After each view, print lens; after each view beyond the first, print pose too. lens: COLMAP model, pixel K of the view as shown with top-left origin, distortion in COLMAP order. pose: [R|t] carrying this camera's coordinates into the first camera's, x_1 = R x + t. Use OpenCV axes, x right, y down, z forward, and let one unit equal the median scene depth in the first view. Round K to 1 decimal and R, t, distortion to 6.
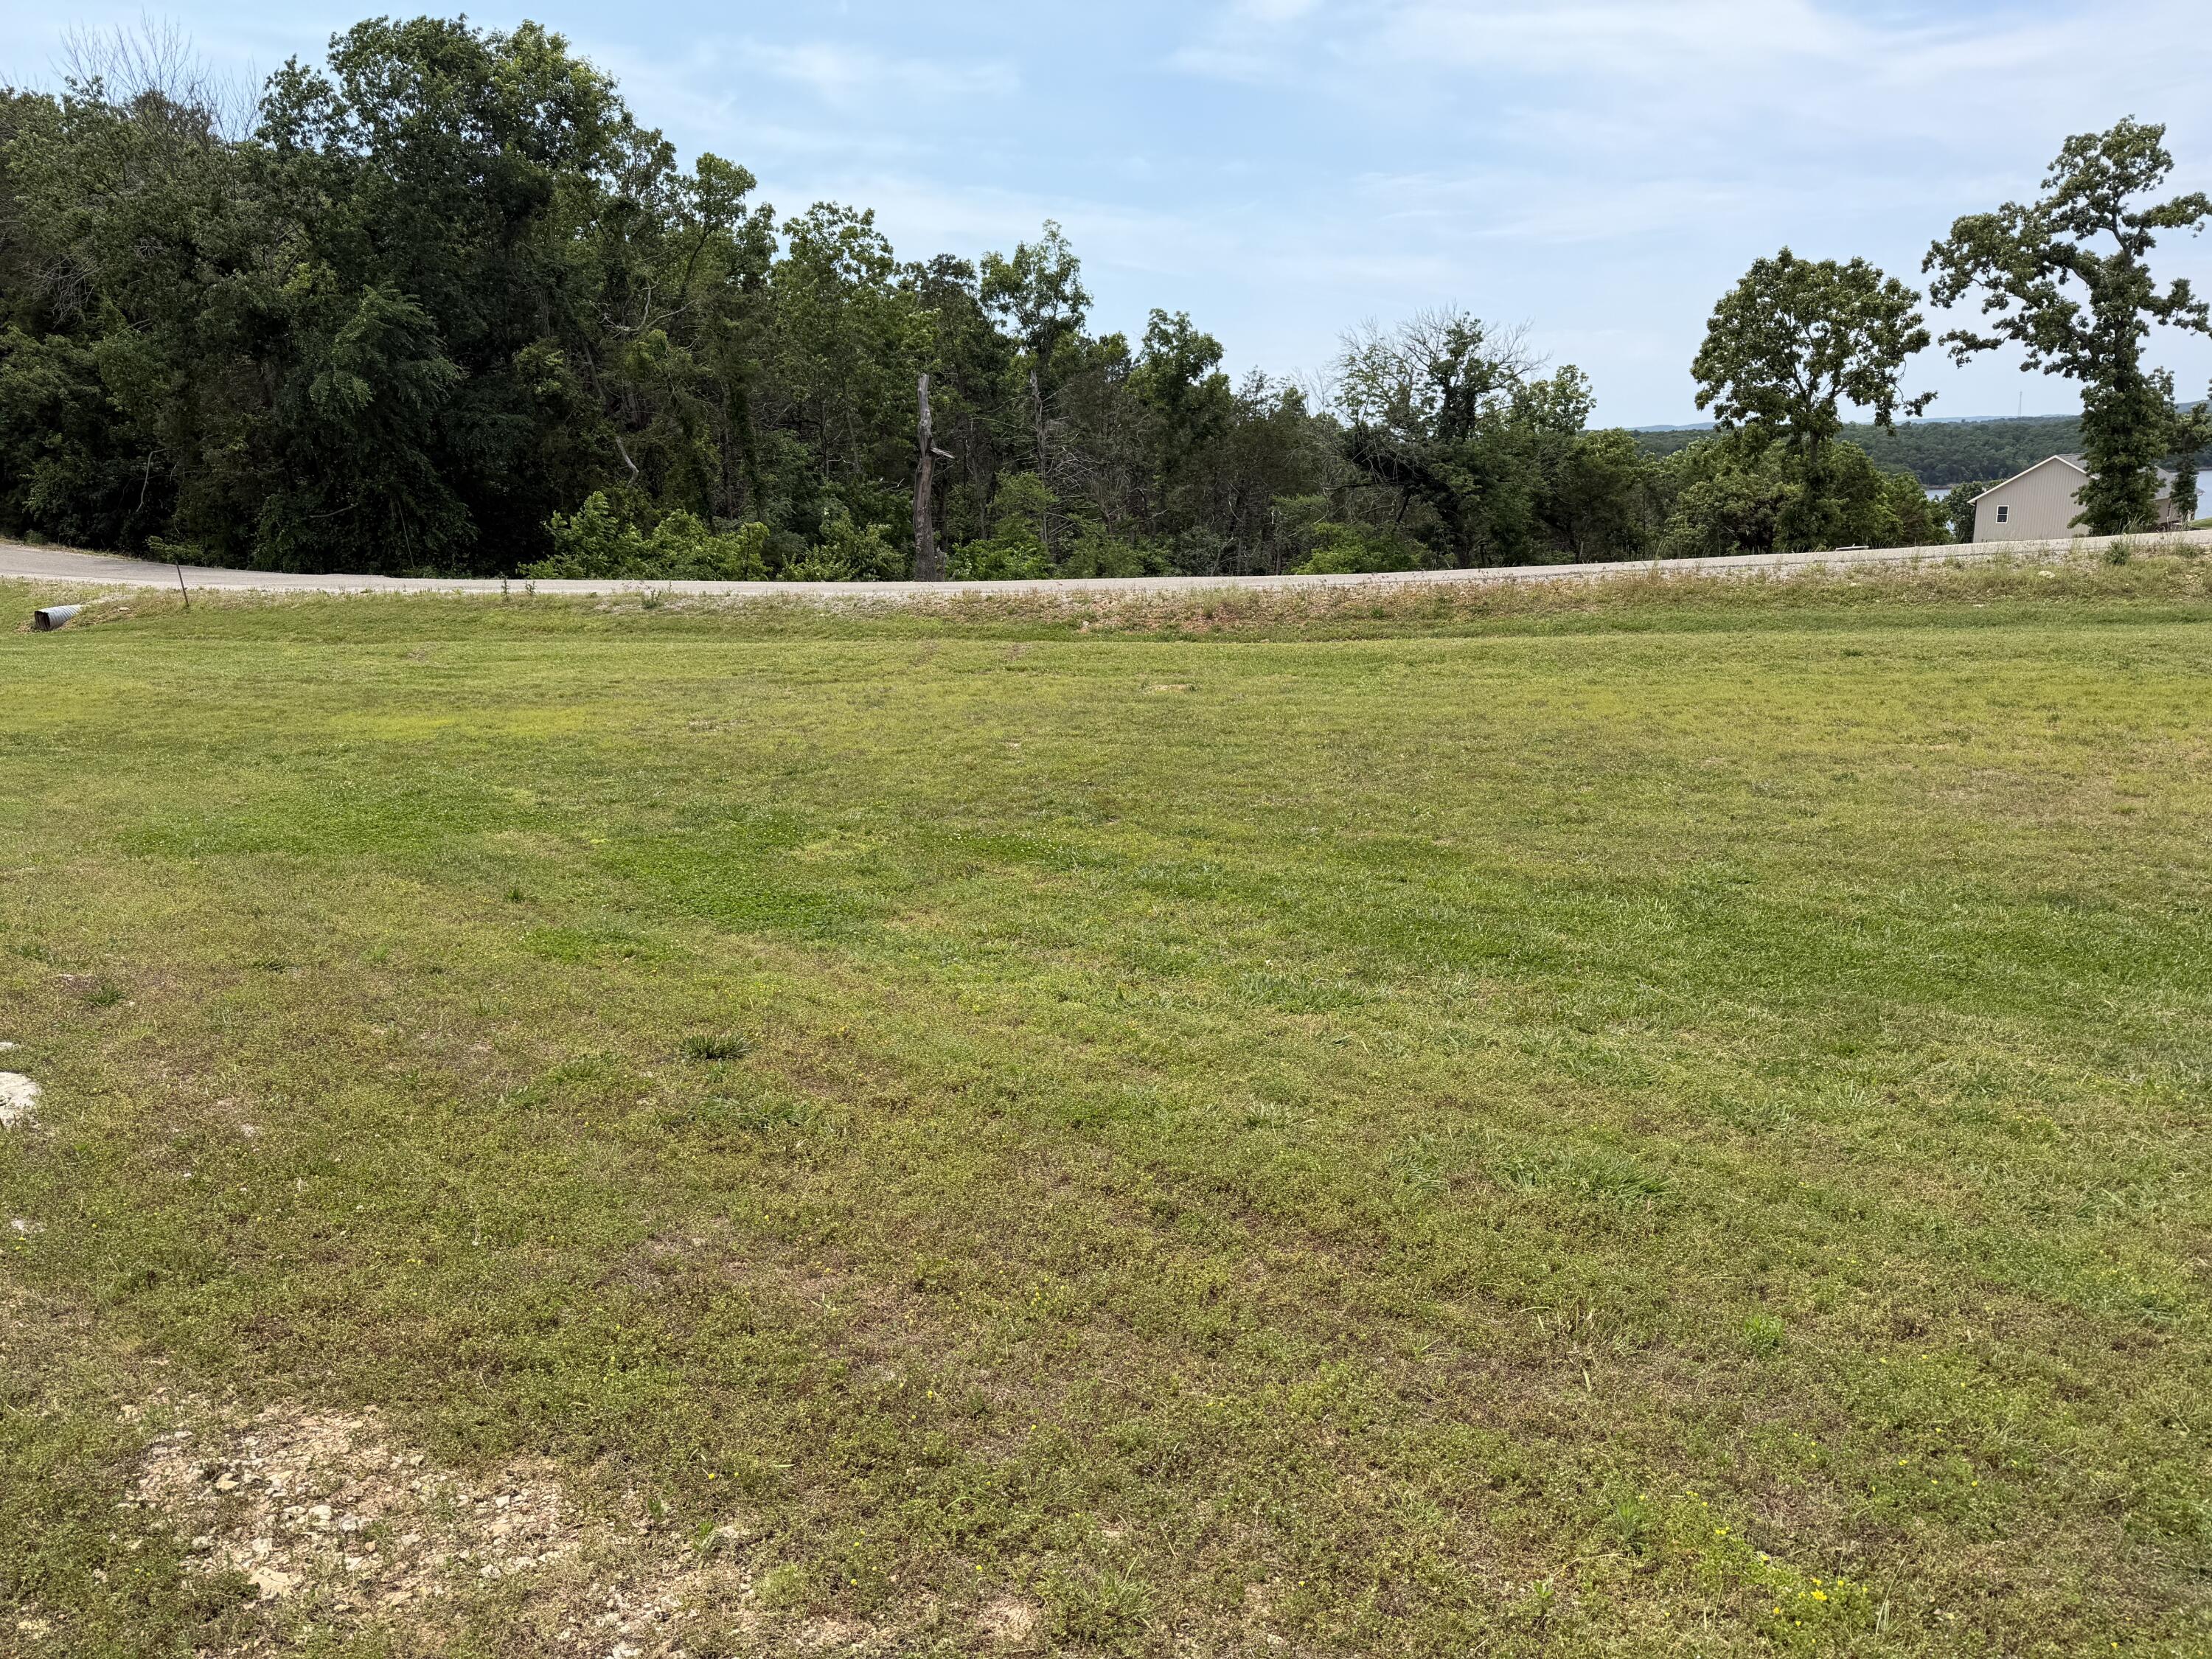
lens RADIAL K [[1539.3, 0, 1116.4], [0, 1539.3, 845.6], [0, 0, 1]] dist [0.136215, -0.187092]
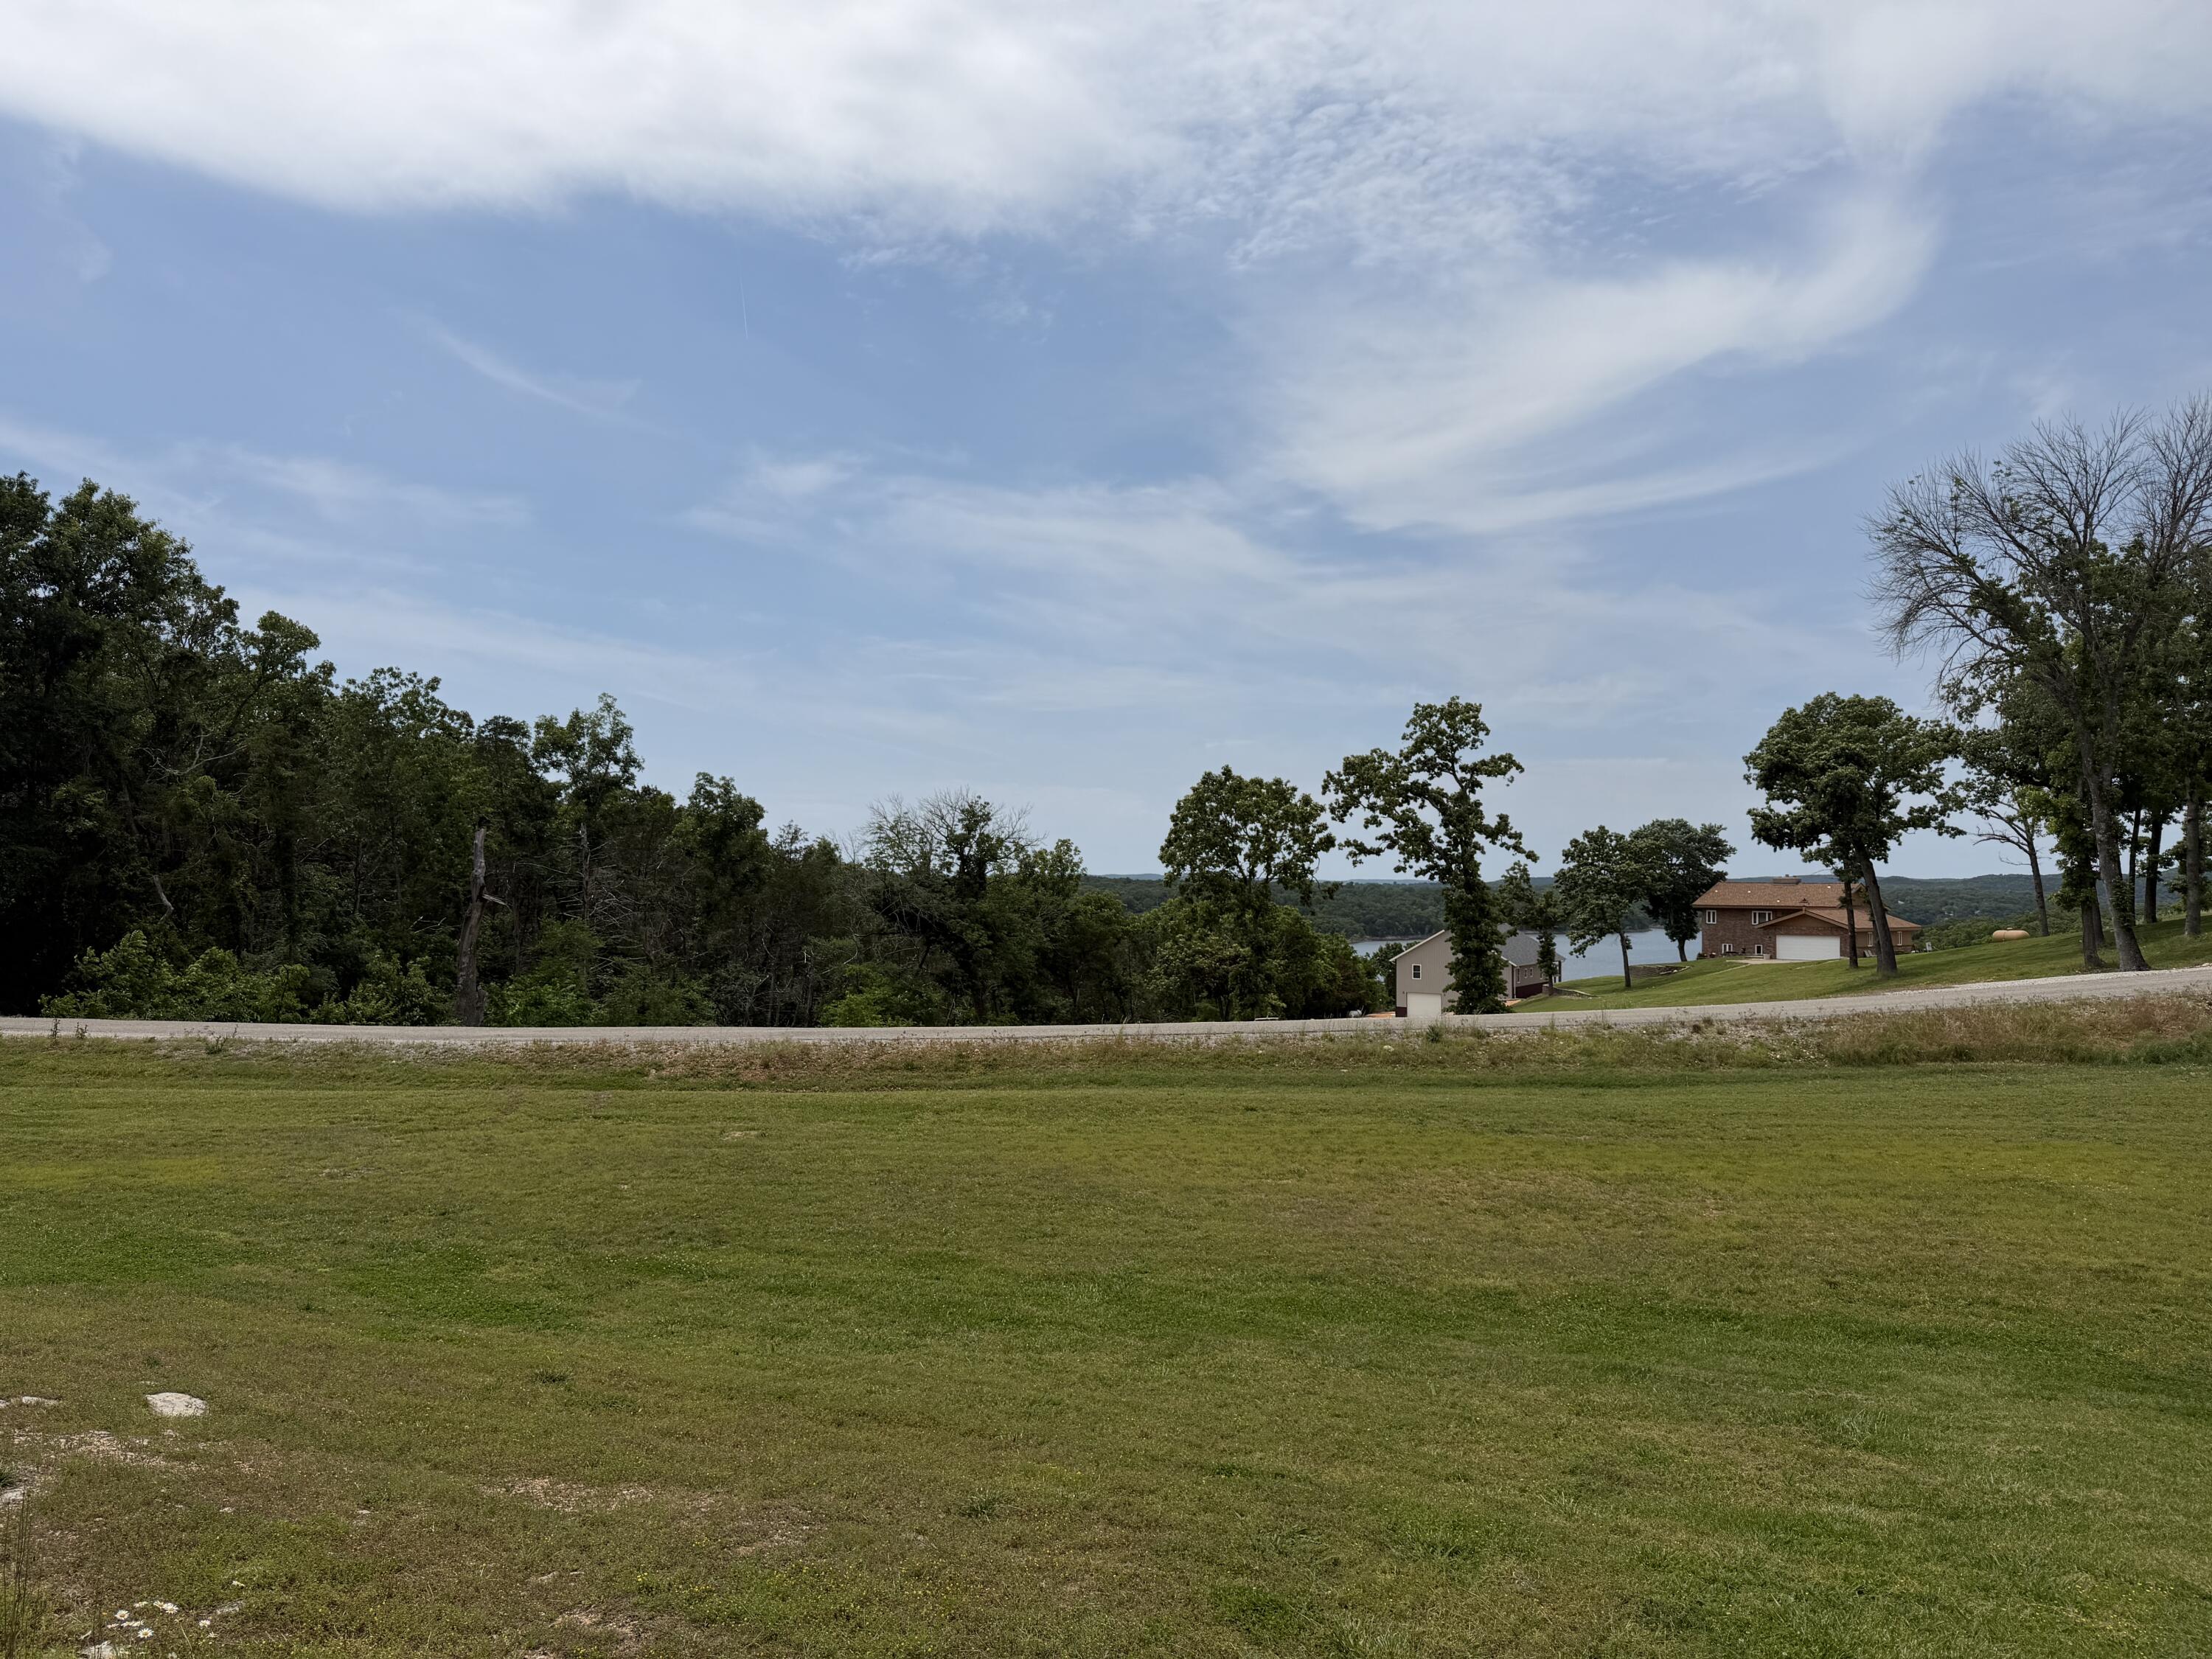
lens RADIAL K [[1525.9, 0, 1088.8], [0, 1525.9, 846.2], [0, 0, 1]] dist [0.146530, -0.266745]
pose [[0.958645, 0.051222, 0.279959, -0.038184], [0.026143, 0.963664, -0.265834, 0.006577], [-0.283403, 0.262159, 0.922472, -0.178108]]
